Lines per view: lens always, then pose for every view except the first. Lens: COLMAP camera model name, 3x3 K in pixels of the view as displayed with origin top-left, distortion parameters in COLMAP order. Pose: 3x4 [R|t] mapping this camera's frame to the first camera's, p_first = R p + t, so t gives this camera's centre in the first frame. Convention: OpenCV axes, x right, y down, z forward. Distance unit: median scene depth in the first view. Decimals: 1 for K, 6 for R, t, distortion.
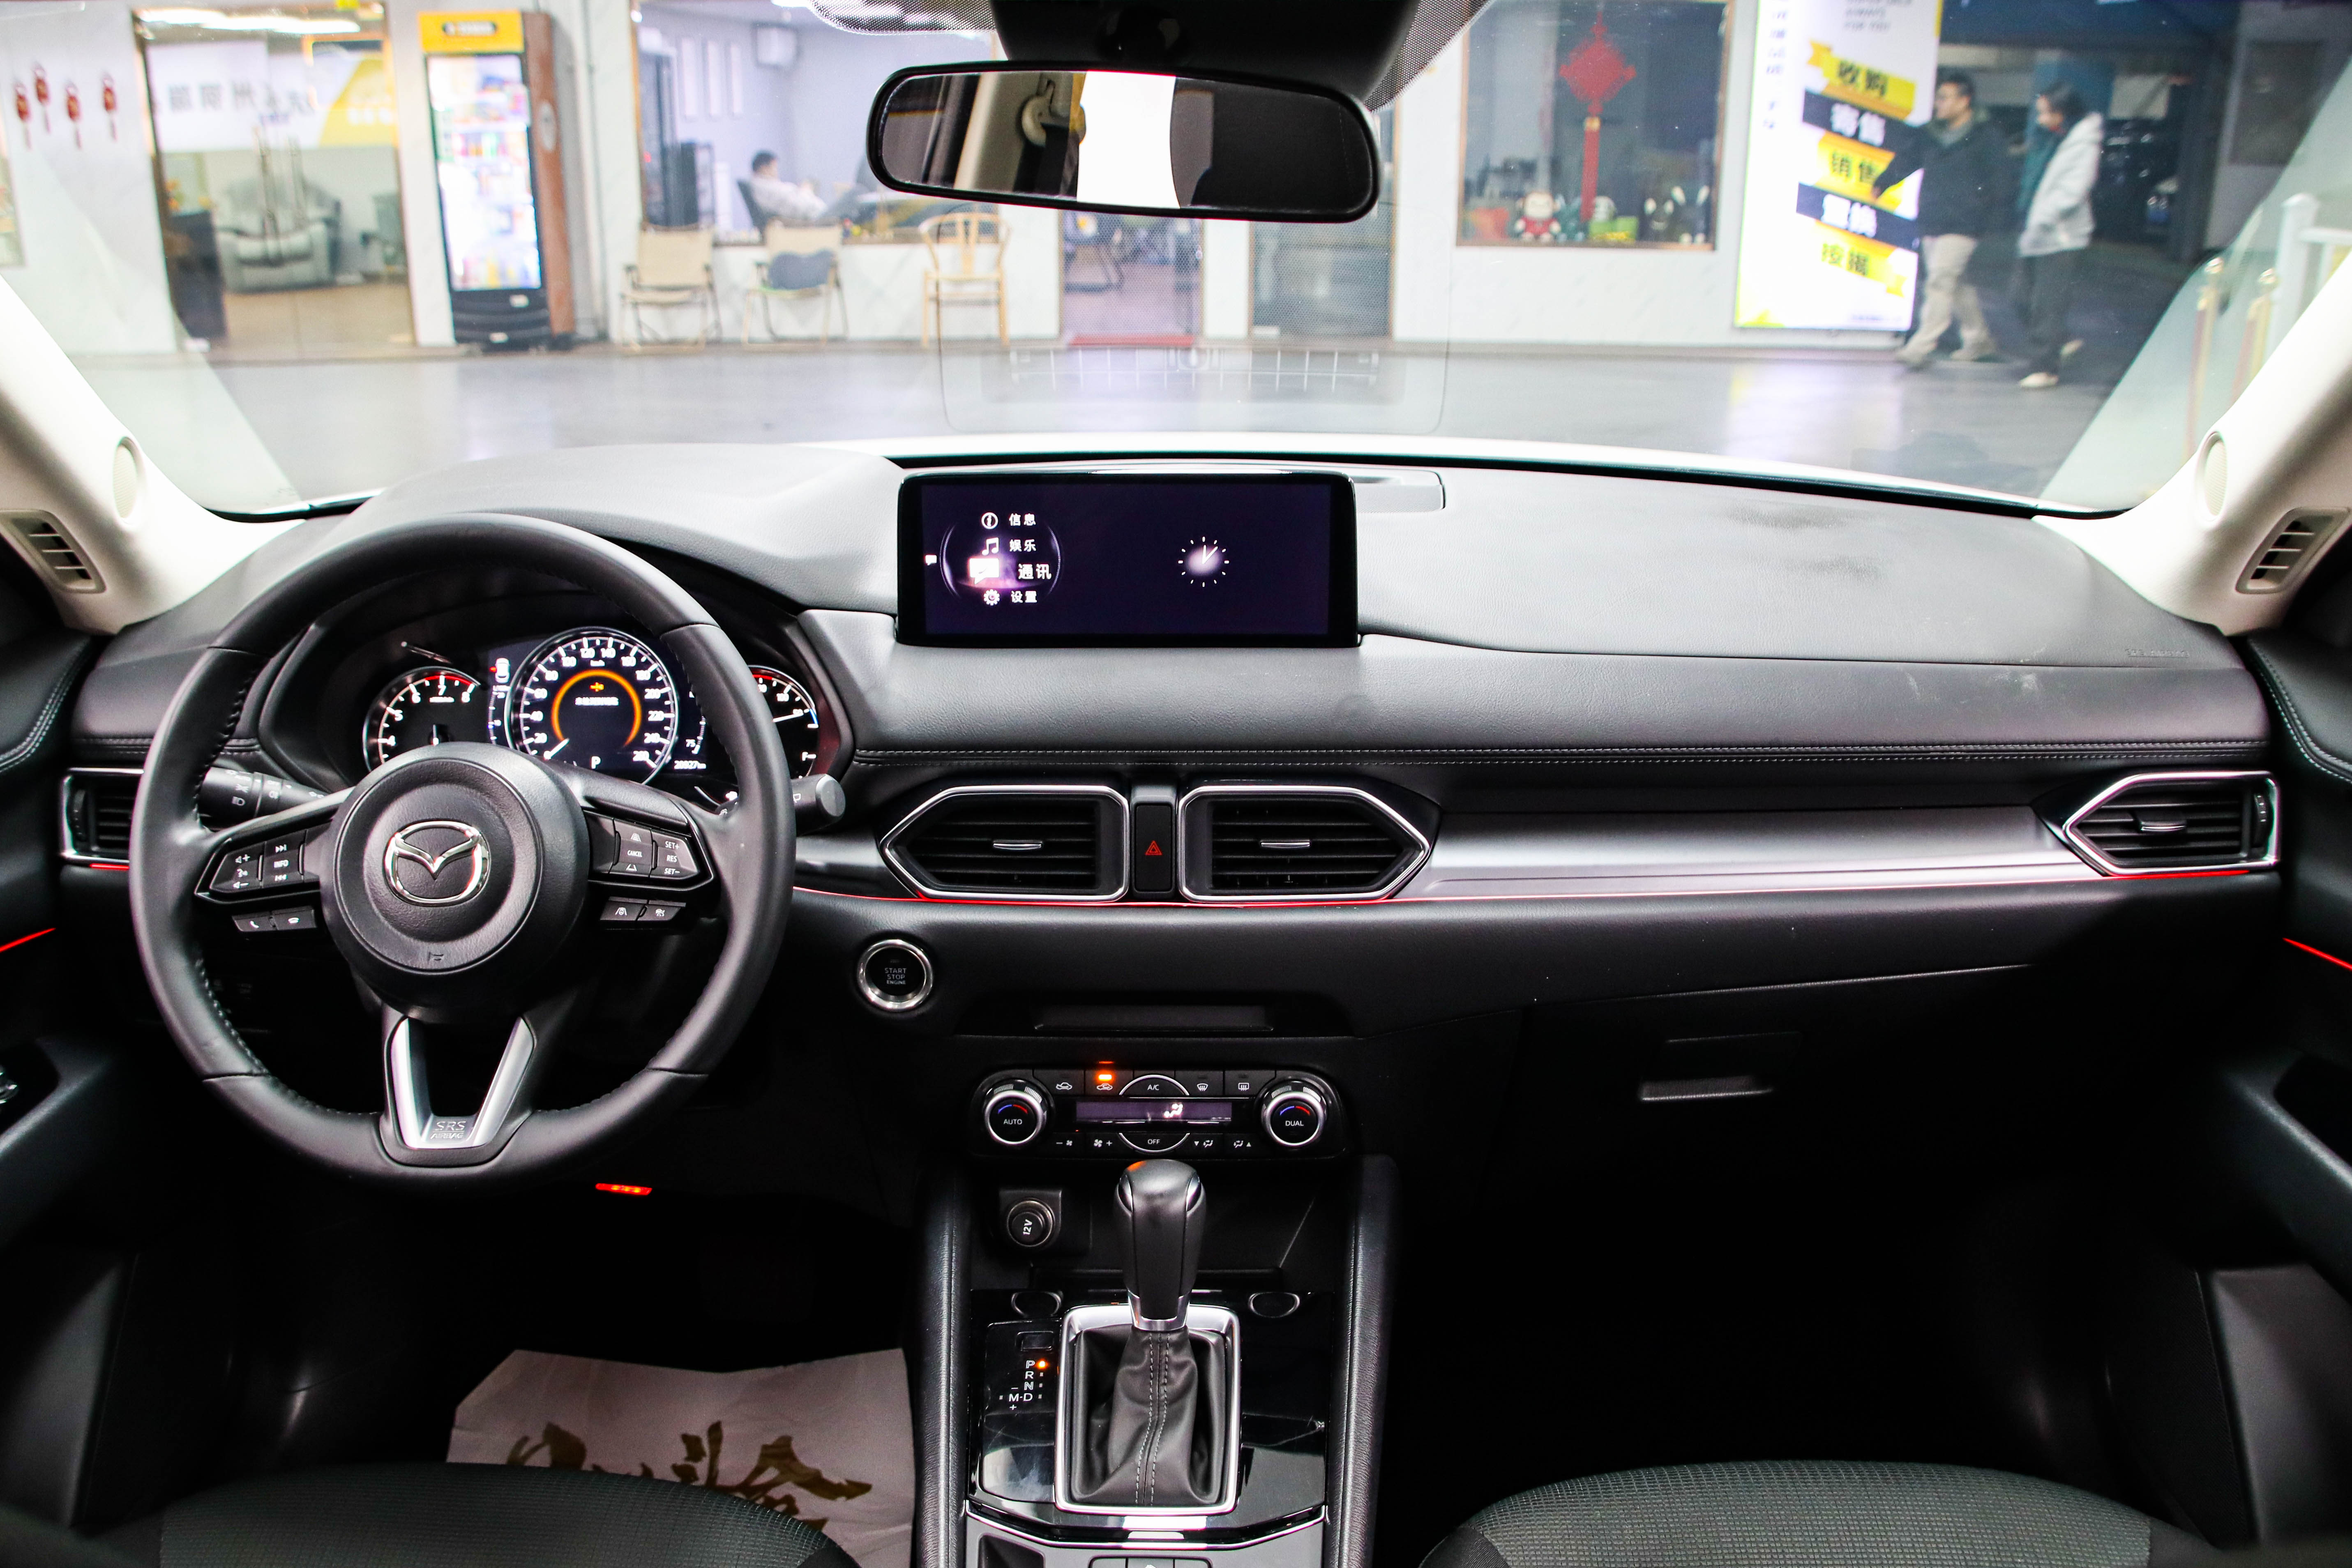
lens RADIAL K [[2150.3, 0, 1175.8], [0, 2150.3, 828.9], [0, 0, 1]] dist [-0.194581, 0.108334]
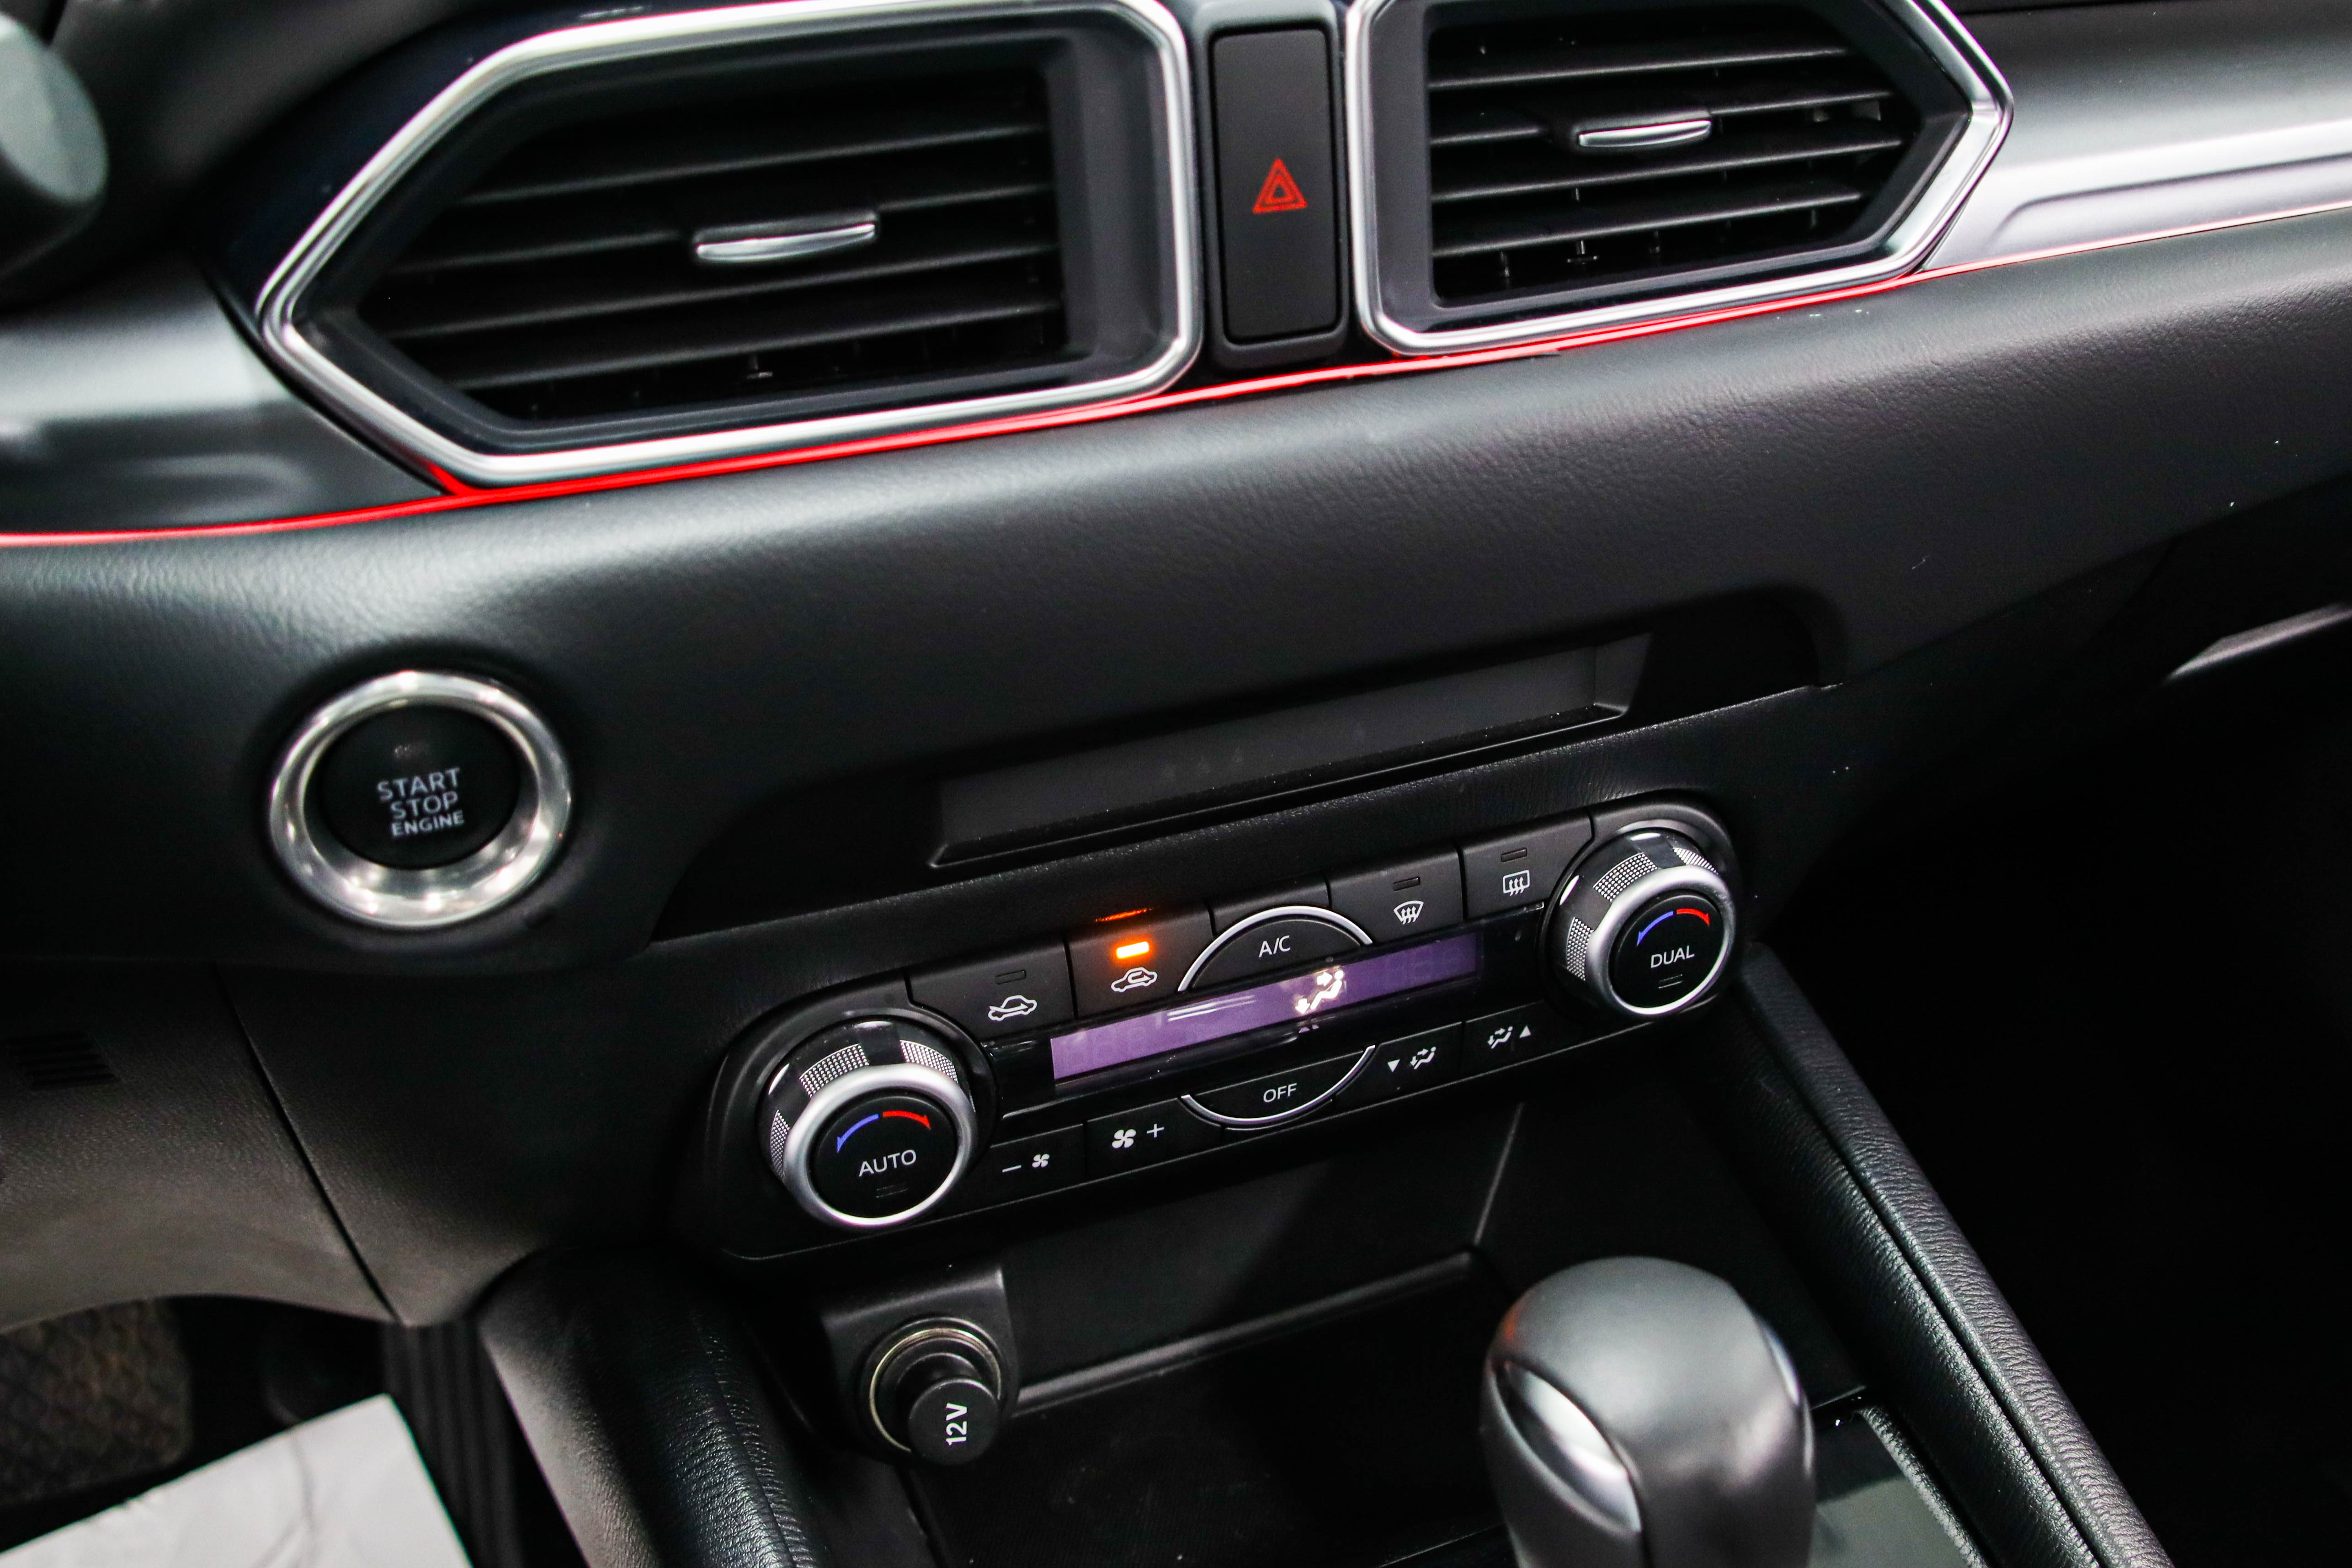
lens RADIAL K [[2241.8, 0, 1185.0], [0, 2241.8, 773.0], [0, 0, 1]] dist [-0.144298, 0.083079]
pose [[0.911625, -0.209568, 0.353584, -0.141036], [0.126687, 0.961635, 0.243326, 0.010522], [-0.391012, -0.177028, 0.903200, 0.714470]]
